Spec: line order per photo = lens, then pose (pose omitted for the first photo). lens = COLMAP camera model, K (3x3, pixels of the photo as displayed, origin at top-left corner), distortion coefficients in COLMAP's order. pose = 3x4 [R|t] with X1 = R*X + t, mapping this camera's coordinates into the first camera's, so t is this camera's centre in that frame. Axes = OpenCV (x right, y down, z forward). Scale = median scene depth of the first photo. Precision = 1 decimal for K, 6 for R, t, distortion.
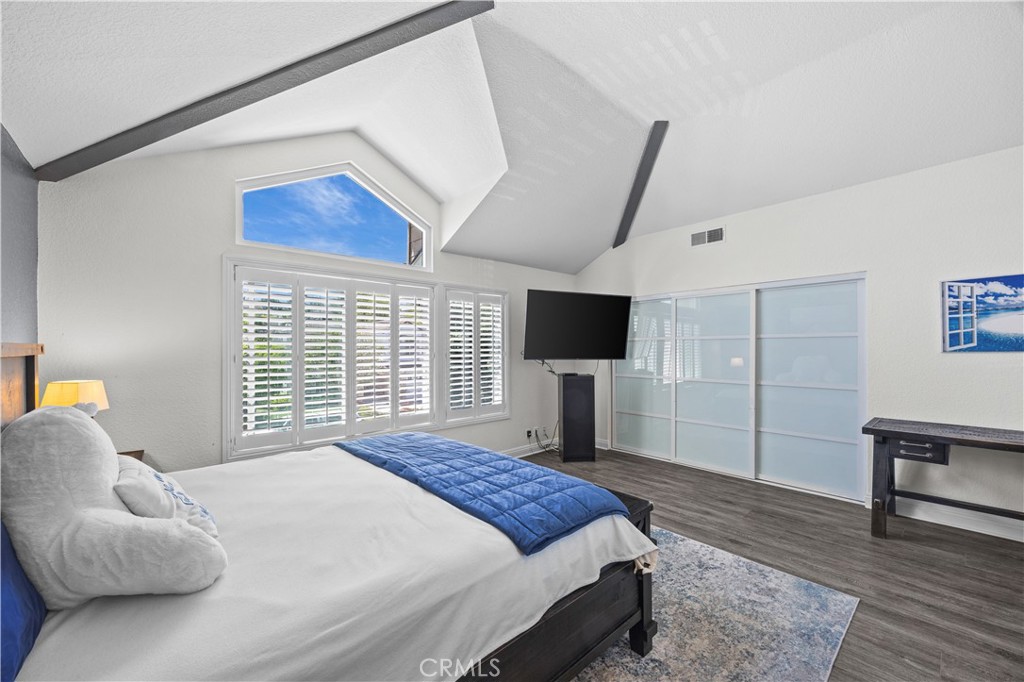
lens RADIAL K [[395.0, 0, 512.1], [0, 395.0, 347.2], [0, 0, 1]] dist [-0.006028, -0.000099]
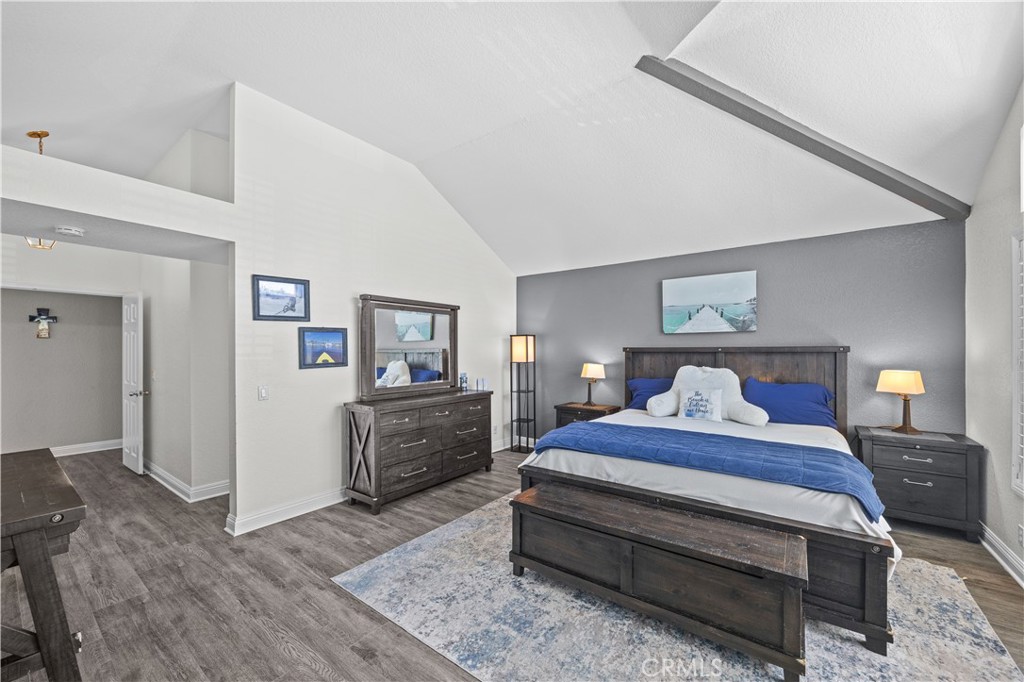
lens RADIAL K [[395.0, 0, 511.1], [0, 395.0, 347.9], [0, 0, 1]] dist [-0.006028, -0.000099]
pose [[-0.979646, 0.005419, -0.200662, 0.548759], [0.007654, 0.999917, -0.010360, 0.007744], [0.200589, -0.011685, -0.979606, 1.984692]]
